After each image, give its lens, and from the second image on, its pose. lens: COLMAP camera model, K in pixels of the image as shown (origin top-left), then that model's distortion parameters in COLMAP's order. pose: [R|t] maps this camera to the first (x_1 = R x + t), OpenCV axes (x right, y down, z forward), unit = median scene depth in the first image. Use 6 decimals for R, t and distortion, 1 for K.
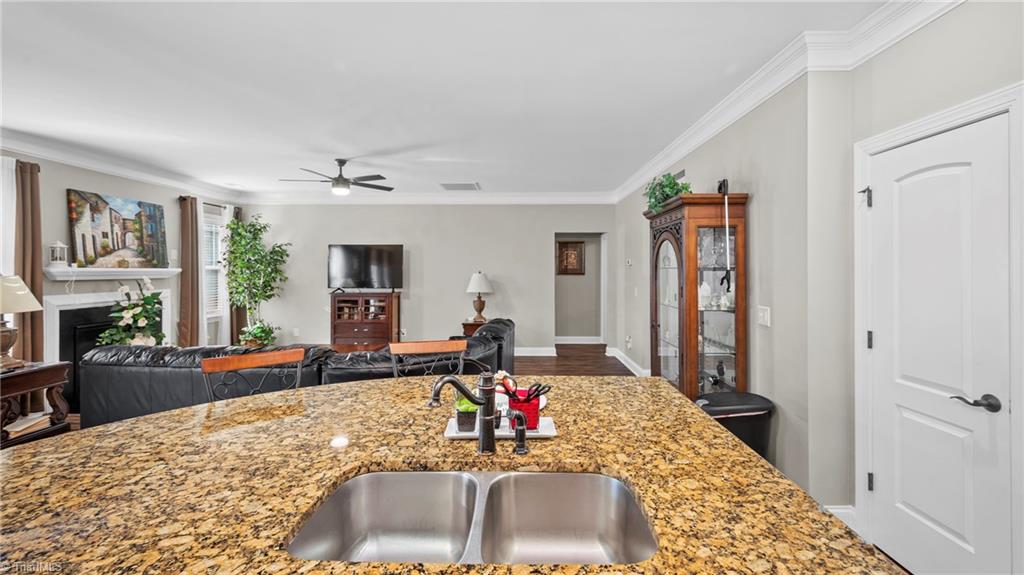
lens RADIAL K [[412.9, 0, 508.3], [0, 412.9, 270.3], [0, 0, 1]] dist [-0.000167, 0.000917]
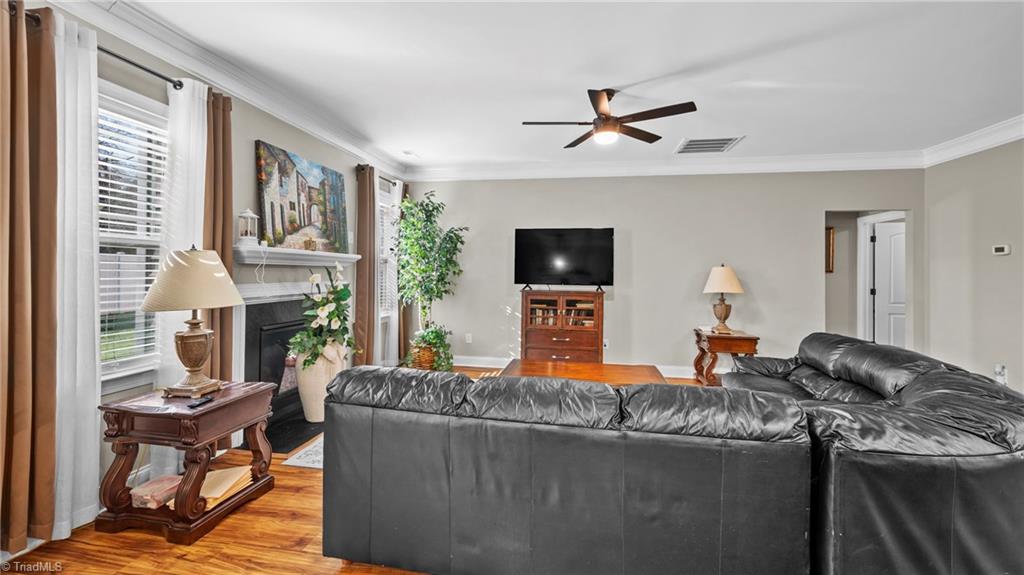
lens RADIAL K [[412.9, 0, 506.1], [0, 412.9, 269.1], [0, 0, 1]] dist [-0.000167, 0.000917]
pose [[0.986768, 0.008995, -0.161891, -0.458171], [-0.010773, 0.999891, -0.010106, 0.032117], [0.161782, 0.011716, 0.986757, 0.314649]]
